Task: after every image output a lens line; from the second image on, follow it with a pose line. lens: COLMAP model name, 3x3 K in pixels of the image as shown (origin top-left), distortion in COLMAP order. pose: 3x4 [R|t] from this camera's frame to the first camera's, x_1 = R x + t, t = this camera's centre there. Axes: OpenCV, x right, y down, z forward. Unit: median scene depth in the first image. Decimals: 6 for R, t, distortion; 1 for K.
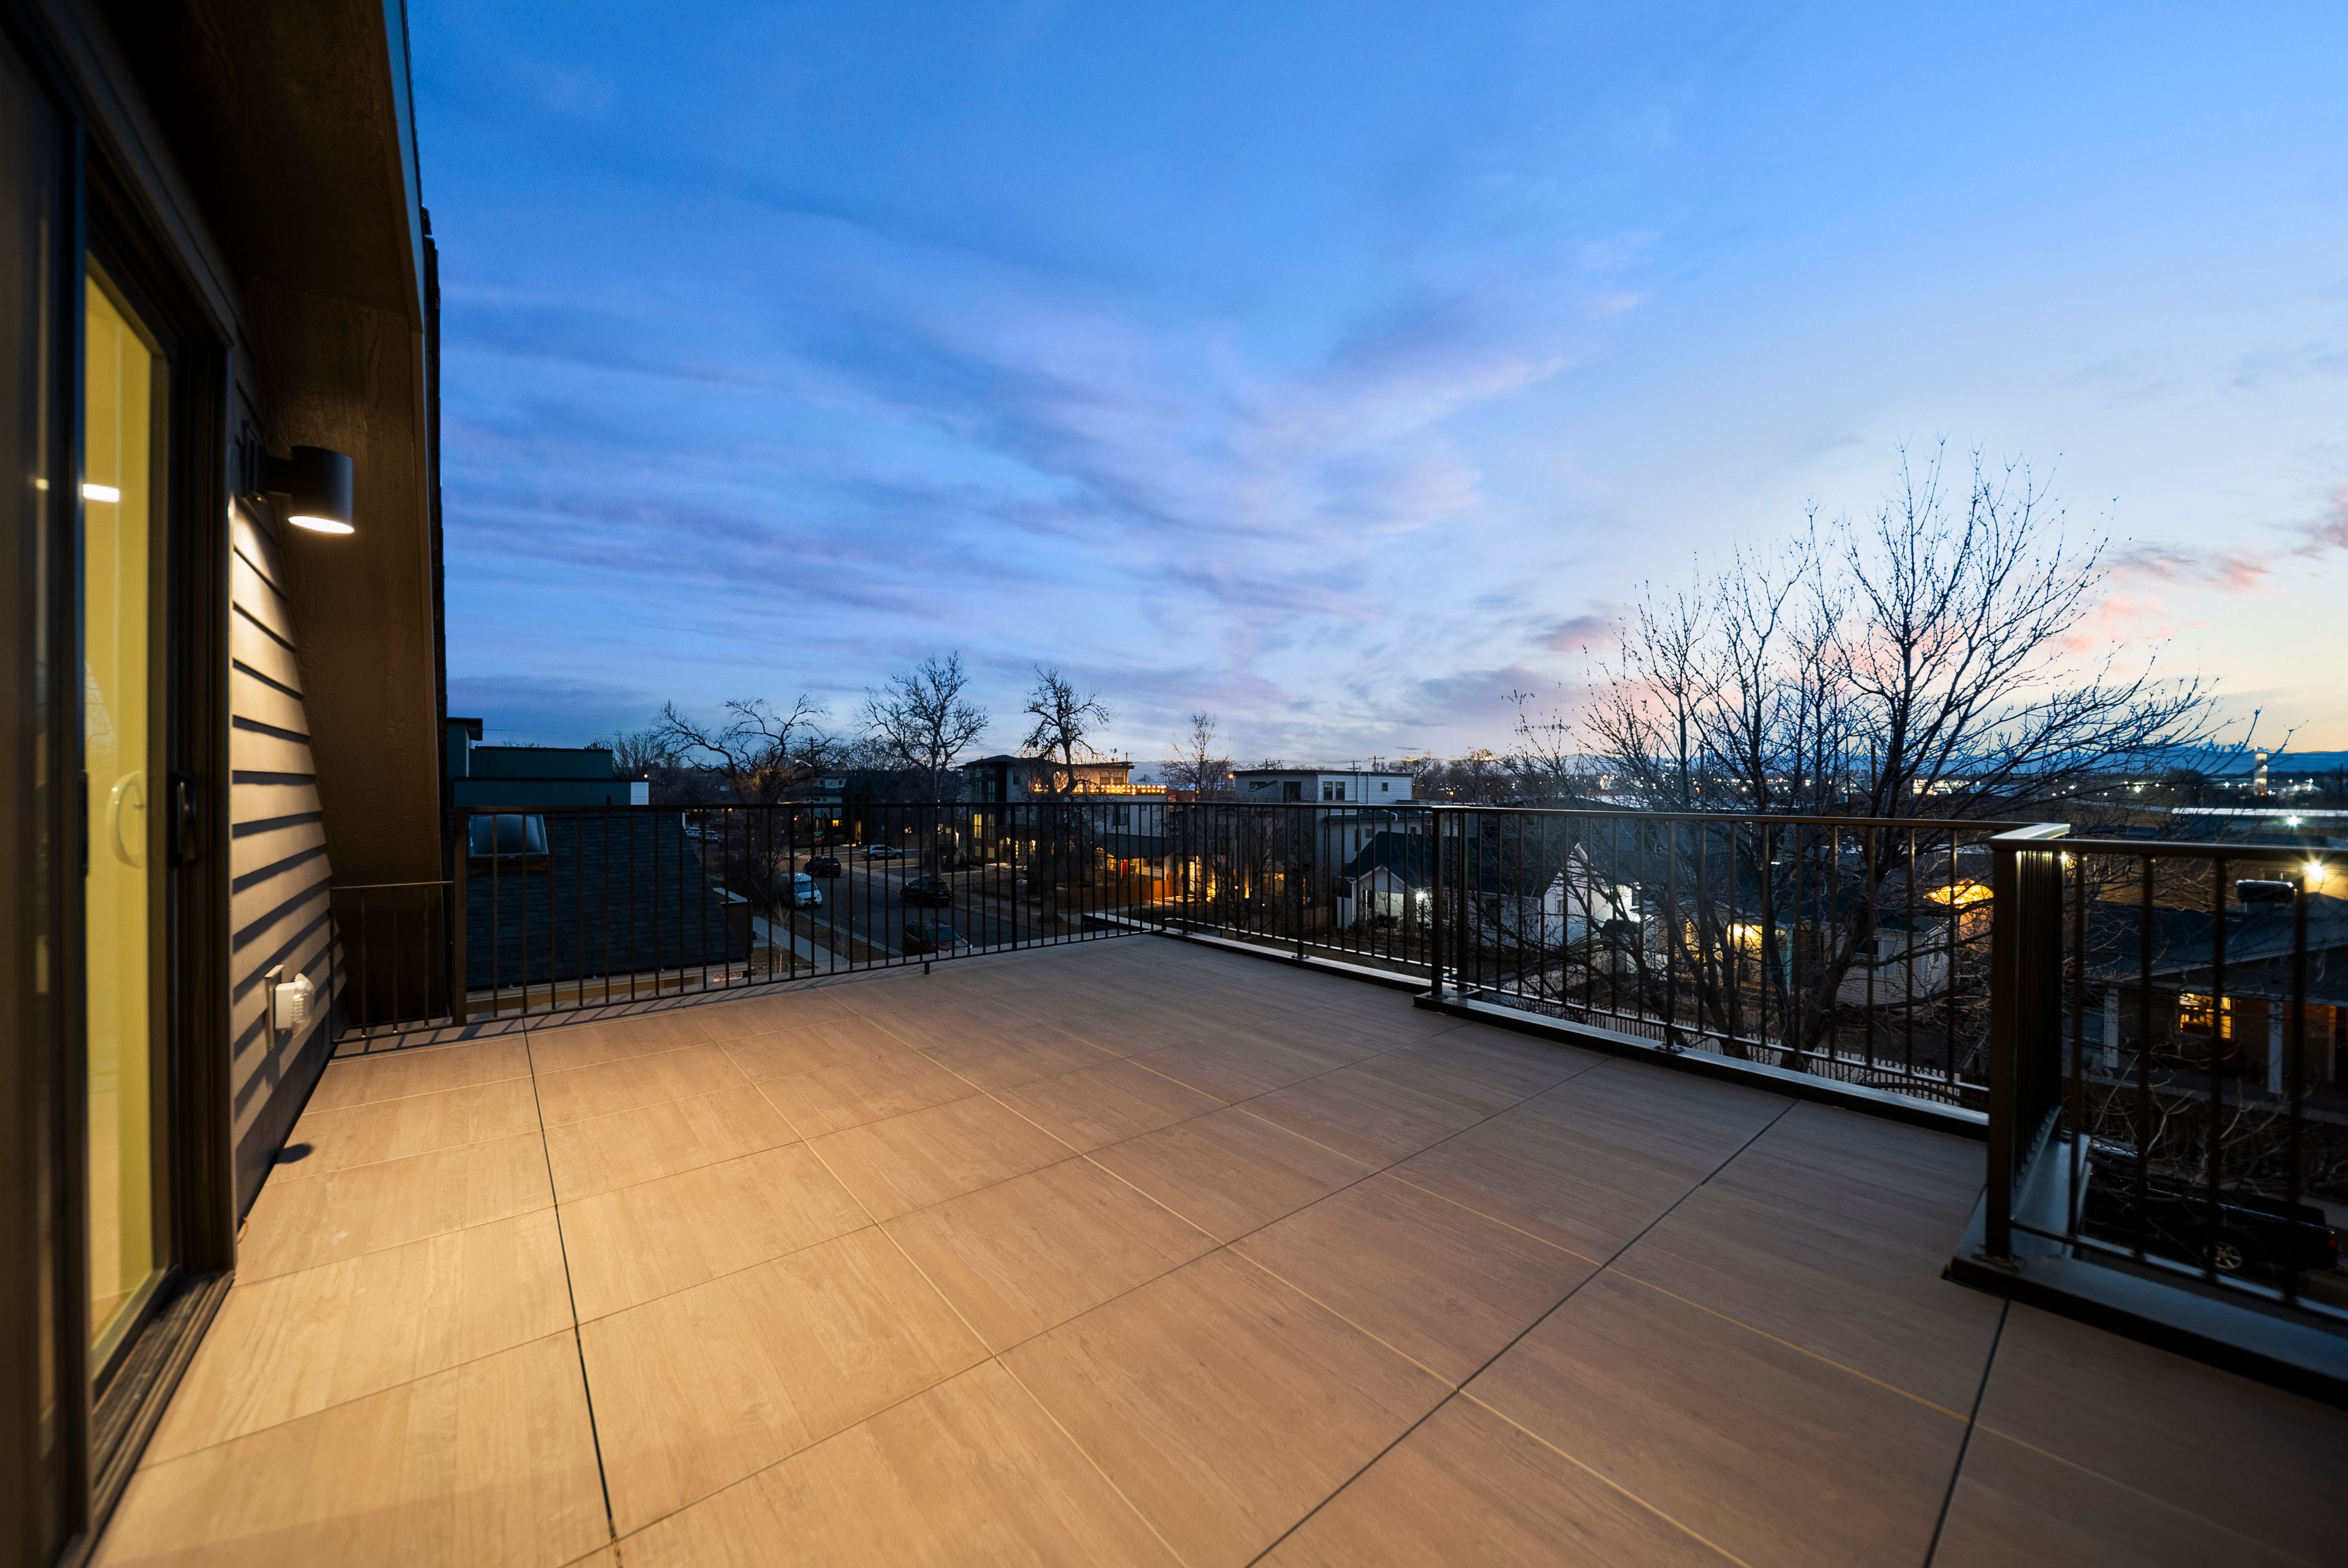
lens RADIAL K [[839.7, 0, 1176.5], [0, 839.7, 790.0], [0, 0, 1]] dist [-0.000109, 0.000005]
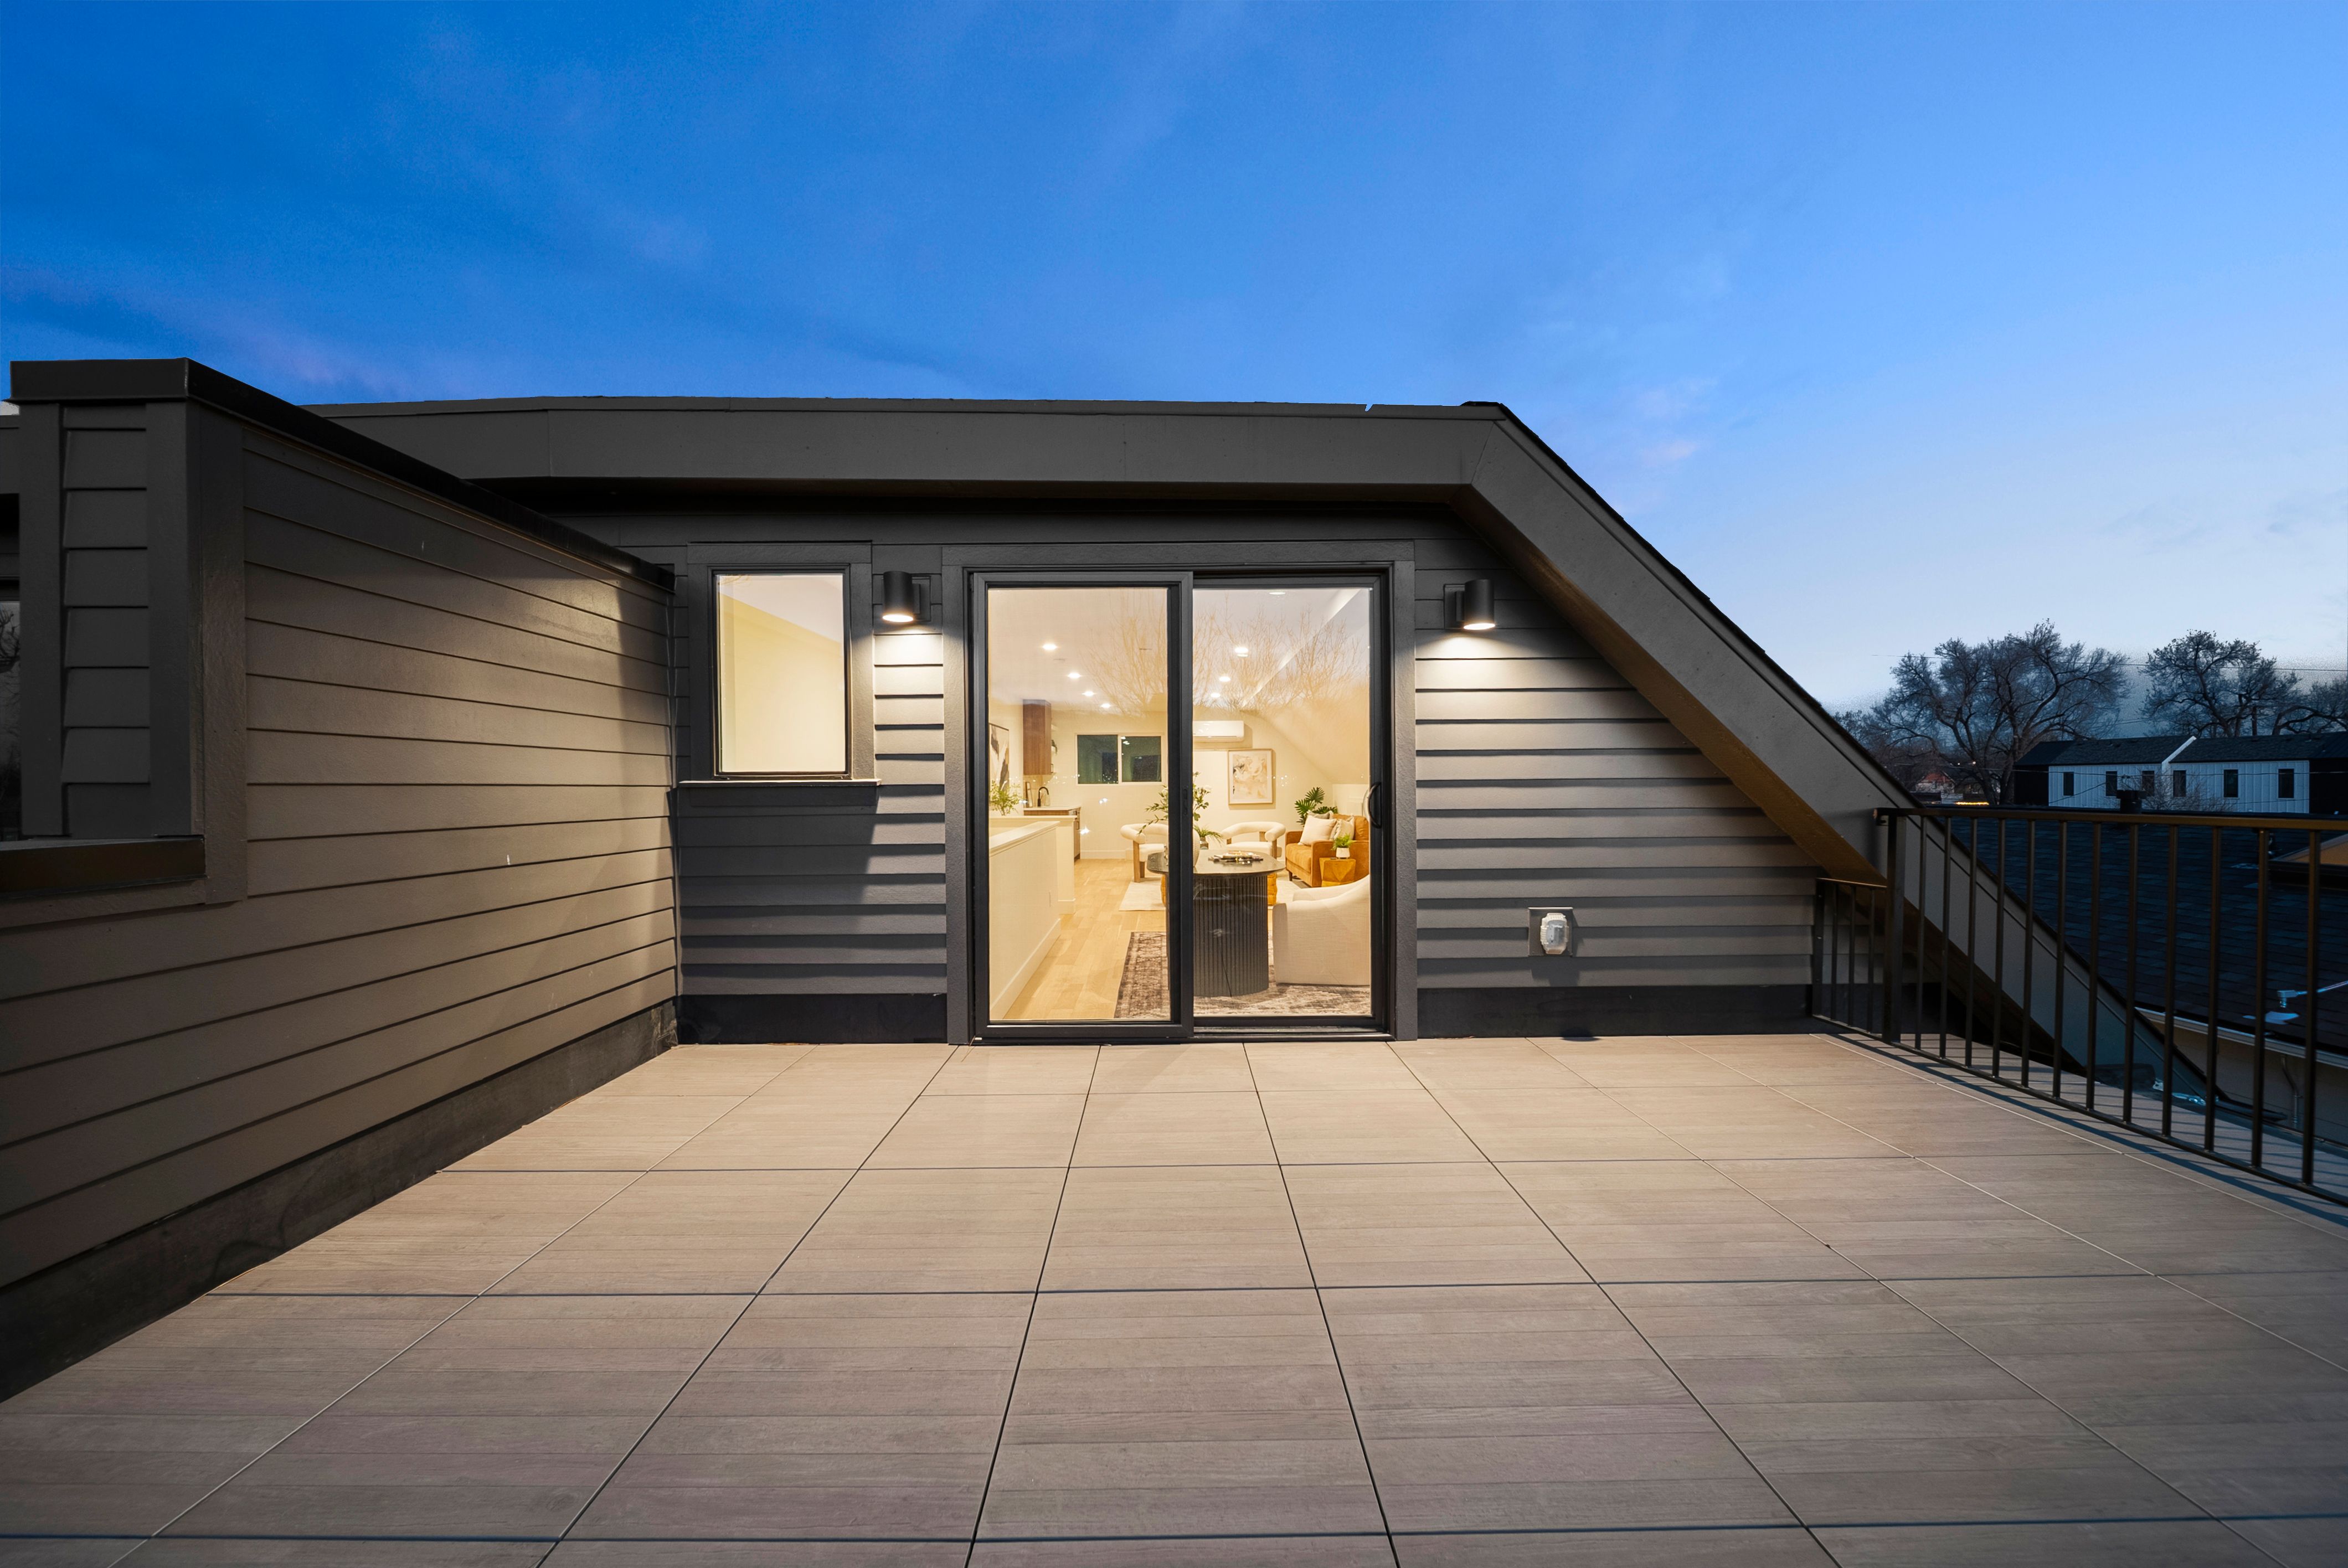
lens RADIAL K [[839.7, 0, 1169.7], [0, 839.7, 796.1], [0, 0, 1]] dist [-0.000109, 0.000005]
pose [[-0.635041, 0.009612, -0.772418, 0.414779], [0.001504, 0.999936, 0.011206, -0.009765], [0.772477, 0.005955, -0.635015, 1.044063]]
